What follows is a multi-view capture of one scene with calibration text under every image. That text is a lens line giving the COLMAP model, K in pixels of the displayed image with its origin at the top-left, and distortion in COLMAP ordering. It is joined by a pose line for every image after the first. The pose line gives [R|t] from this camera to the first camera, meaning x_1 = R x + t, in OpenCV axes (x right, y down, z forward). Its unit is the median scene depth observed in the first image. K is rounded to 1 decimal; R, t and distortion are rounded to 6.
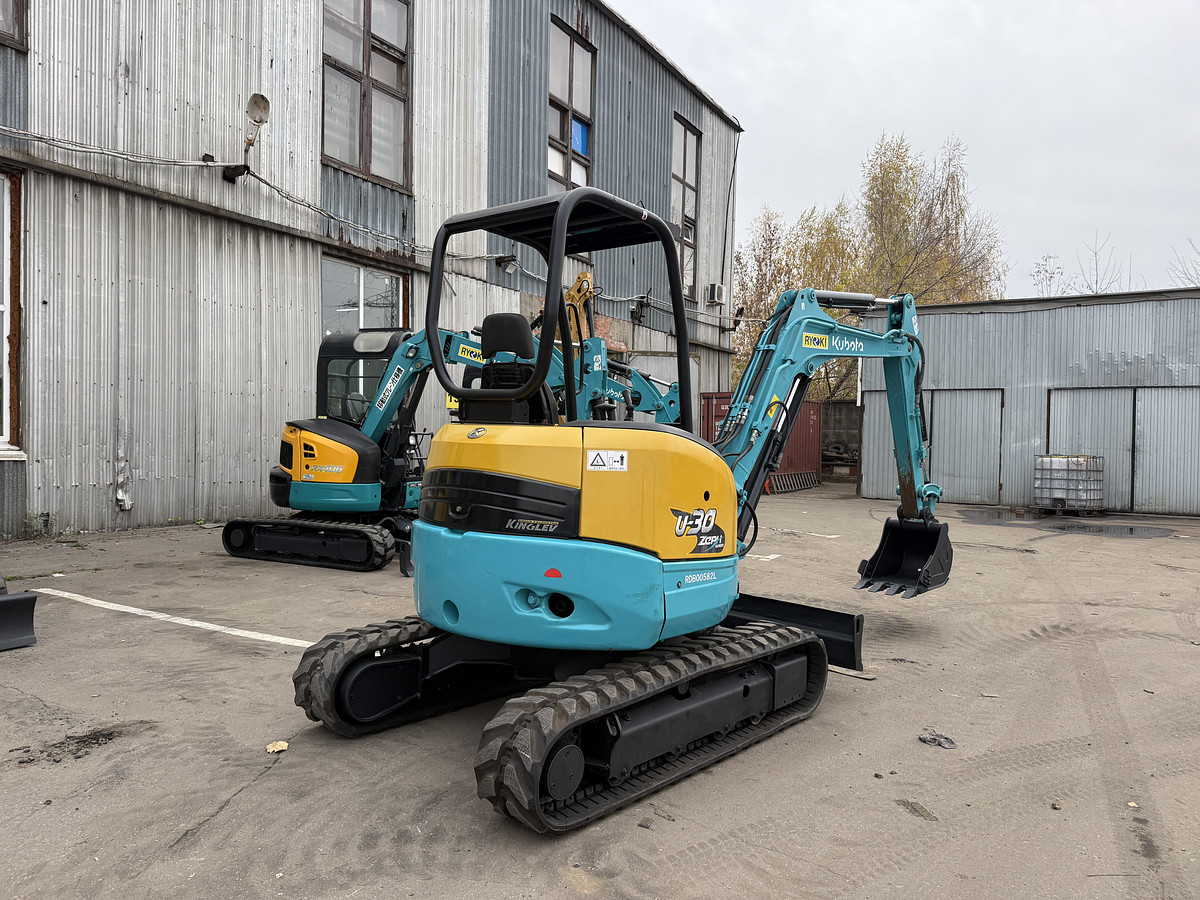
lens RADIAL K [[842.0, 0, 600.0], [0, 842.0, 450.0], [0, 0, 1]] dist [0.022108, -0.028418]
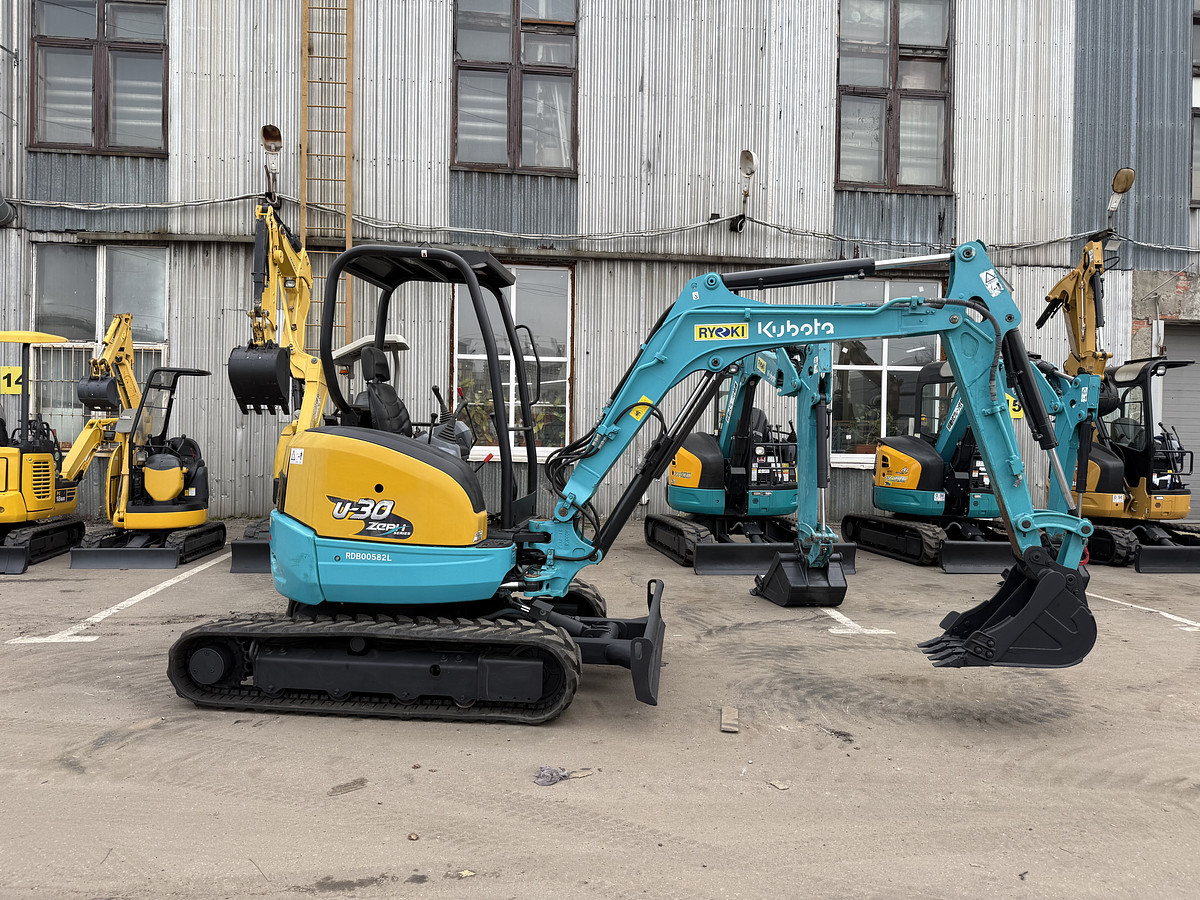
lens RADIAL K [[840.8, 0, 595.7], [0, 840.8, 445.2], [0, 0, 1]] dist [0.027022, -0.032359]
pose [[0.584725, -0.003979, -0.811222, 0.406259], [-0.018489, 0.999663, -0.018231, 0.003069], [0.811021, 0.025659, 0.584454, 0.178006]]
